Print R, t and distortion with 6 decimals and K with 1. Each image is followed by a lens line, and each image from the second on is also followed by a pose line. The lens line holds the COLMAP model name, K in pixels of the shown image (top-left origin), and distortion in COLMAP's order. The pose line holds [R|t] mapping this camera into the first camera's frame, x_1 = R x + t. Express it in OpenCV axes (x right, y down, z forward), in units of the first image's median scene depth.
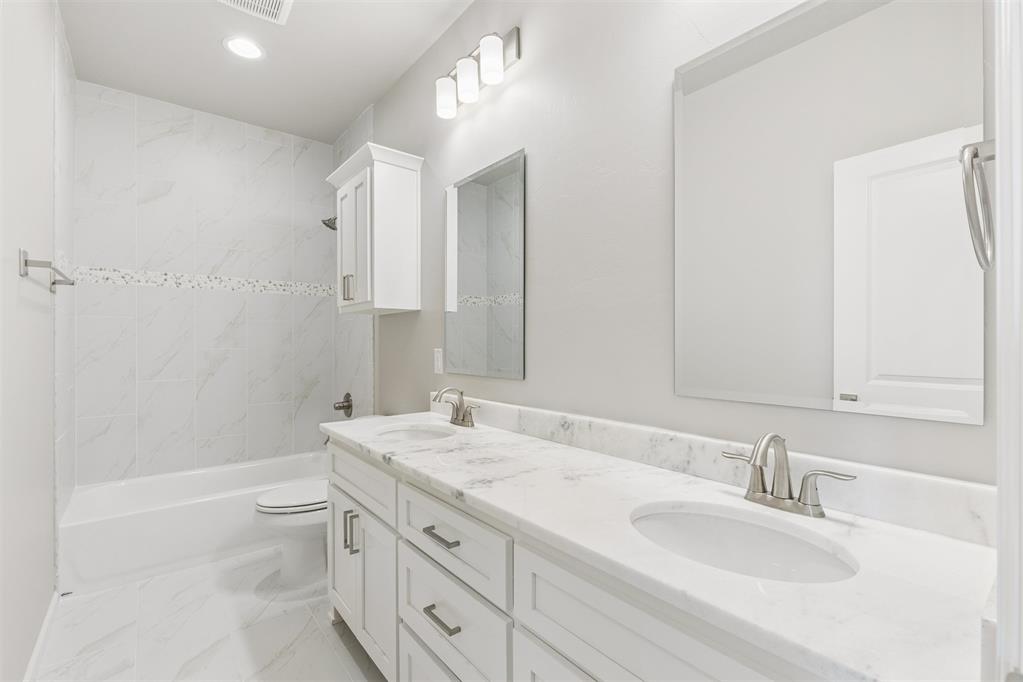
lens RADIAL K [[462.2, 0, 512.3], [0, 462.2, 341.7], [0, 0, 1]] dist [0.000733, -0.000545]
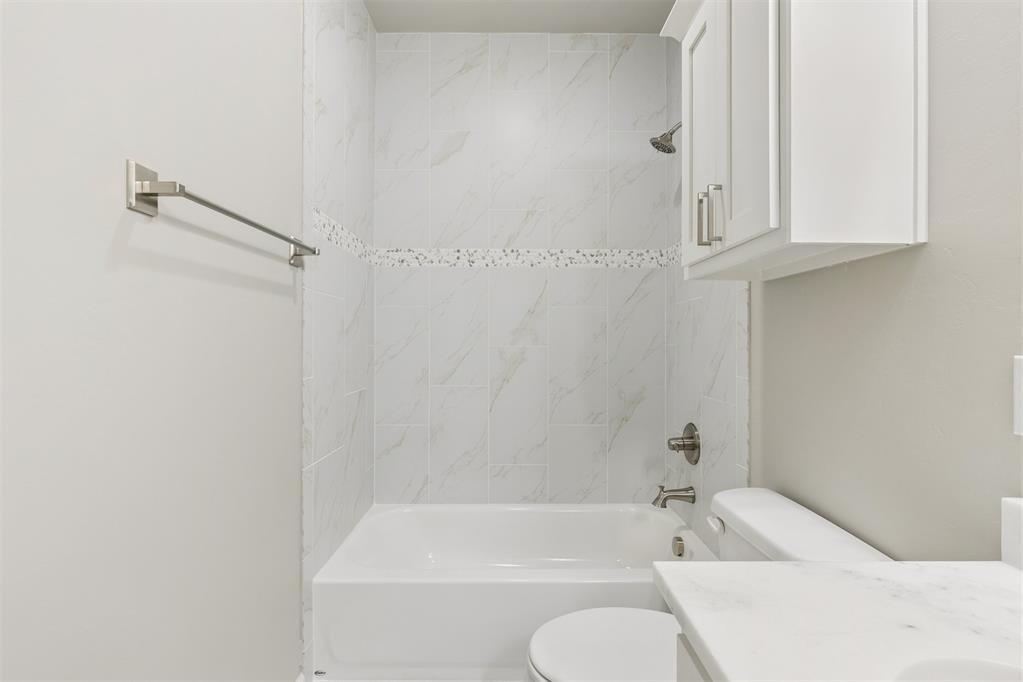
lens RADIAL K [[462.2, 0, 512.3], [0, 462.2, 341.7], [0, 0, 1]] dist [0.000733, -0.000545]
pose [[0.784384, 0.005206, -0.620253, -0.187557], [-0.002414, 0.999983, 0.005339, 0.004517], [0.620270, -0.002691, 0.784384, 0.437038]]
